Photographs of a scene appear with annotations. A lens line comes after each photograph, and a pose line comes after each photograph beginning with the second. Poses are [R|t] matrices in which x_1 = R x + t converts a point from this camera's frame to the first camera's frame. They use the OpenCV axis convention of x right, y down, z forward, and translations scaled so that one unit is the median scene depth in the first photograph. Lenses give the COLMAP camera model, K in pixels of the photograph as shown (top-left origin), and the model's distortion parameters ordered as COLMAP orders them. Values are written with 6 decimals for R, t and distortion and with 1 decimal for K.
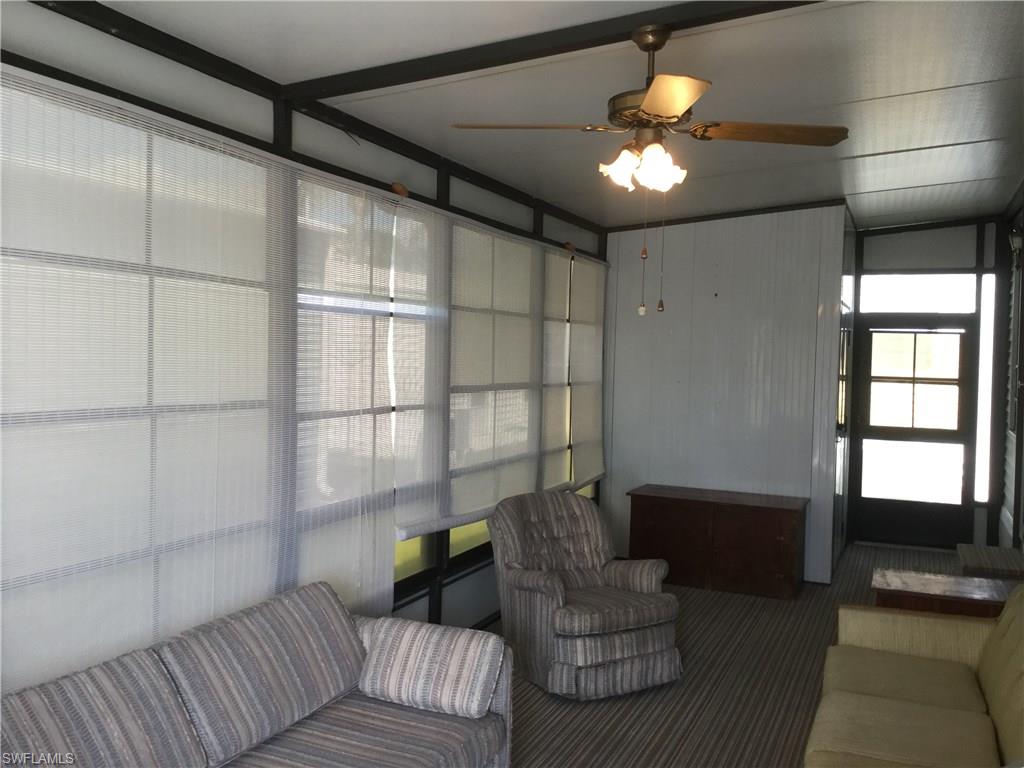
lens RADIAL K [[937.4, 0, 514.3], [0, 937.4, 380.0], [0, 0, 1]] dist [0.035124, 0.000000]
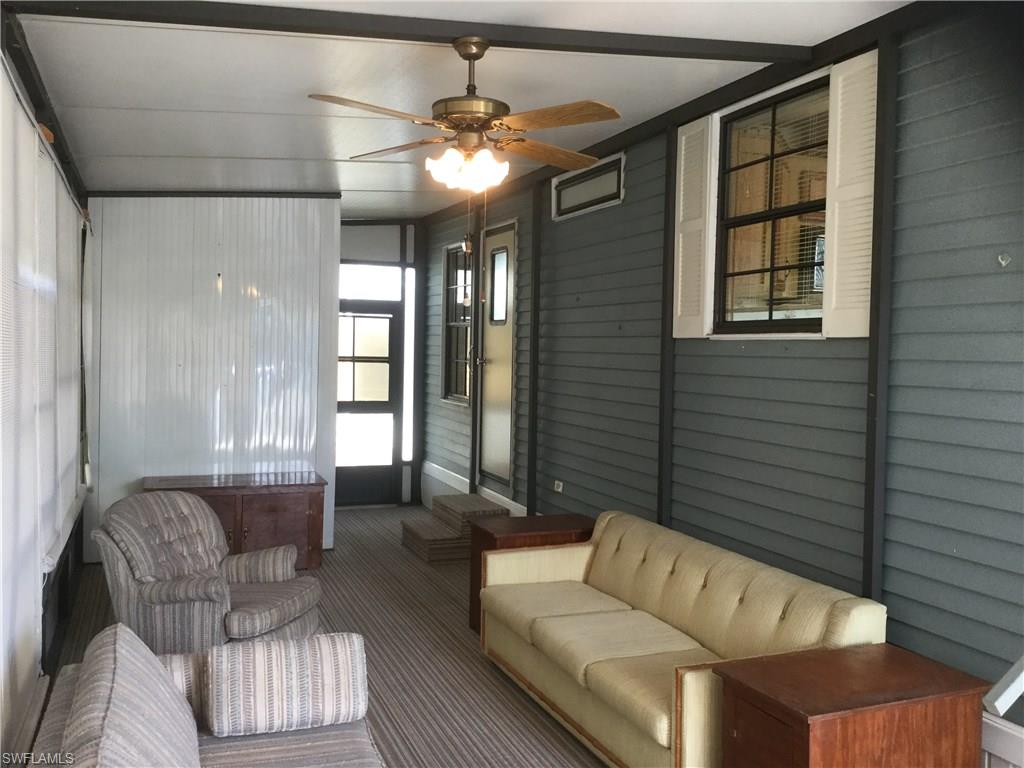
lens RADIAL K [[937.4, 0, 503.7], [0, 937.4, 382.1], [0, 0, 1]] dist [0.035124, 0.000000]
pose [[0.718907, -0.040234, 0.693941, -0.368614], [0.022893, 0.999152, 0.034213, -0.011577], [-0.694729, -0.008709, 0.719219, 0.124819]]
